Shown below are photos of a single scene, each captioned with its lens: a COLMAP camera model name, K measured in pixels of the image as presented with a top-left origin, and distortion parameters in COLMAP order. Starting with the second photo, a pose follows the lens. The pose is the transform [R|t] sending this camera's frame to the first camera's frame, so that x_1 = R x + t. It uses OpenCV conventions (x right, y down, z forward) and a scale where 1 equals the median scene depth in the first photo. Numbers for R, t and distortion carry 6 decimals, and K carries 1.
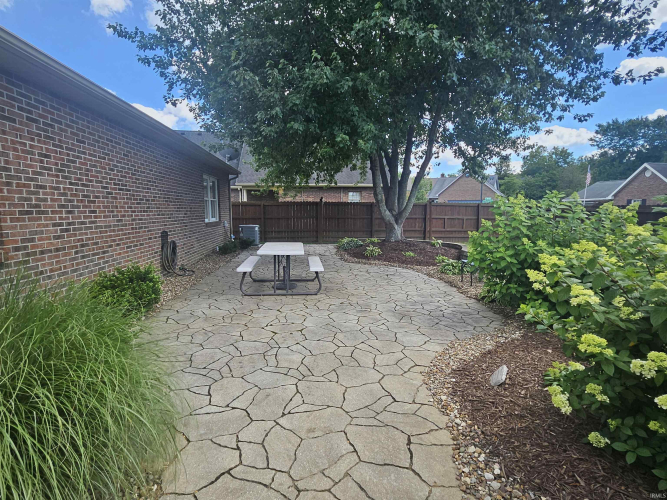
lens RADIAL K [[342.7, 0, 333.5], [0, 342.7, 250.0], [0, 0, 1]] dist [0.003927, 0.000192]
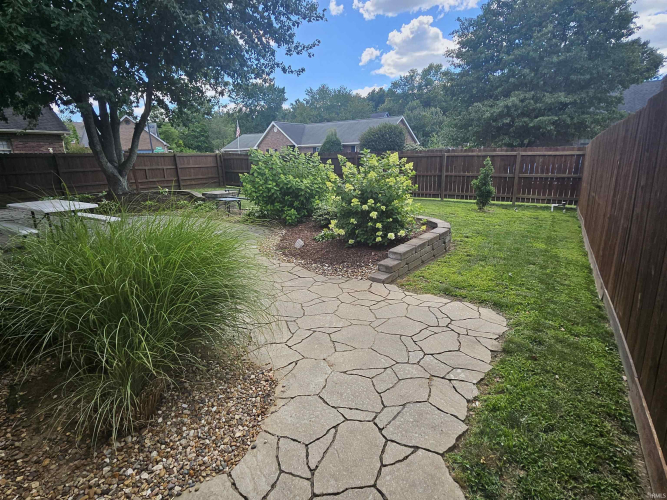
lens RADIAL K [[342.7, 0, 333.5], [0, 342.7, 250.0], [0, 0, 1]] dist [0.003927, 0.000192]
pose [[0.617703, -0.220802, 0.754777, -0.292530], [0.114349, 0.974792, 0.191584, 0.016410], [-0.778053, -0.032034, 0.627381, -0.125550]]
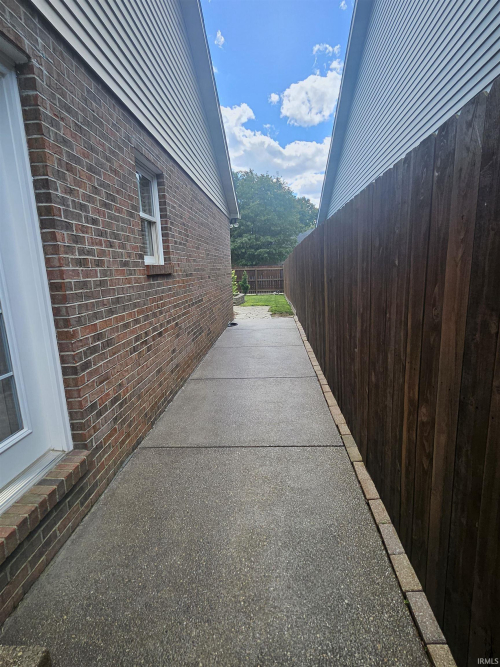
lens RADIAL K [[342.7, 0, 250.0], [0, 342.7, 333.5], [0, 0, 1]] dist [0.003927, 0.000192]
pose [[0.162668, -0.183320, 0.969501, -0.892185], [0.155047, 0.975131, 0.158370, 0.033622], [-0.974423, 0.124556, 0.187046, -0.179775]]
